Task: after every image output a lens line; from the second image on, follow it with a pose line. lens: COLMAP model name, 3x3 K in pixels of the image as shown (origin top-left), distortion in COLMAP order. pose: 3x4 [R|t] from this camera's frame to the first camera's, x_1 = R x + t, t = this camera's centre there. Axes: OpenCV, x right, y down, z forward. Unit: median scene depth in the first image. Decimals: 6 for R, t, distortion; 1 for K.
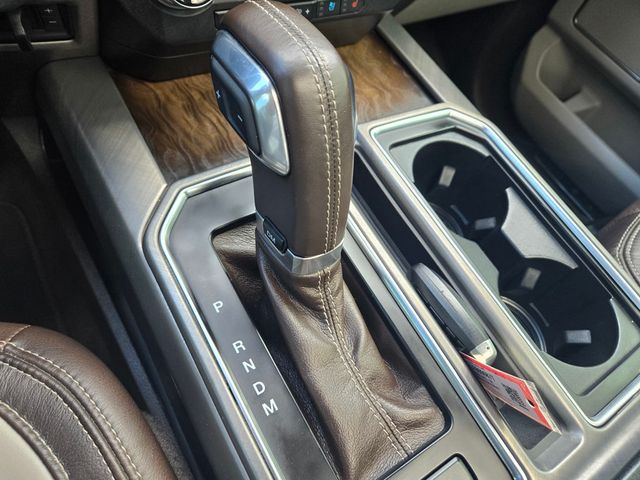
lens RADIAL K [[438.3, 0, 320.0], [0, 438.3, 240.0], [0, 0, 1]] dist [0.000212, -0.003895]
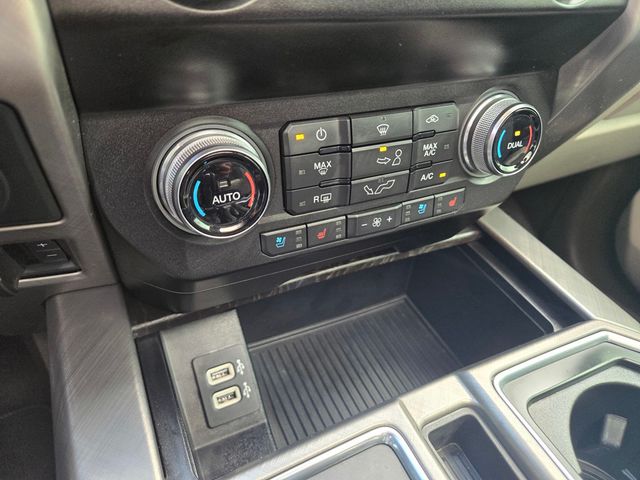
lens RADIAL K [[438.3, 0, 320.0], [0, 438.3, 240.0], [0, 0, 1]] dist [0.000212, -0.003895]
pose [[0.987791, -0.041297, -0.150213, -0.032727], [-0.010296, 0.944809, -0.327460, -0.236552], [0.155446, 0.325009, 0.932848, 0.300020]]
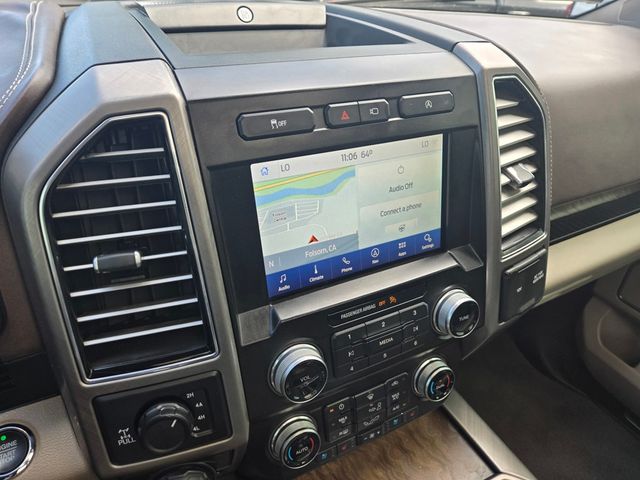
lens RADIAL K [[438.3, 0, 320.0], [0, 438.3, 240.0], [0, 0, 1]] dist [0.000212, -0.003895]
pose [[0.979771, -0.128111, -0.153739, 0.076997], [0.045532, 0.890791, -0.452125, -0.419698], [0.194872, 0.435979, 0.878605, -0.493974]]
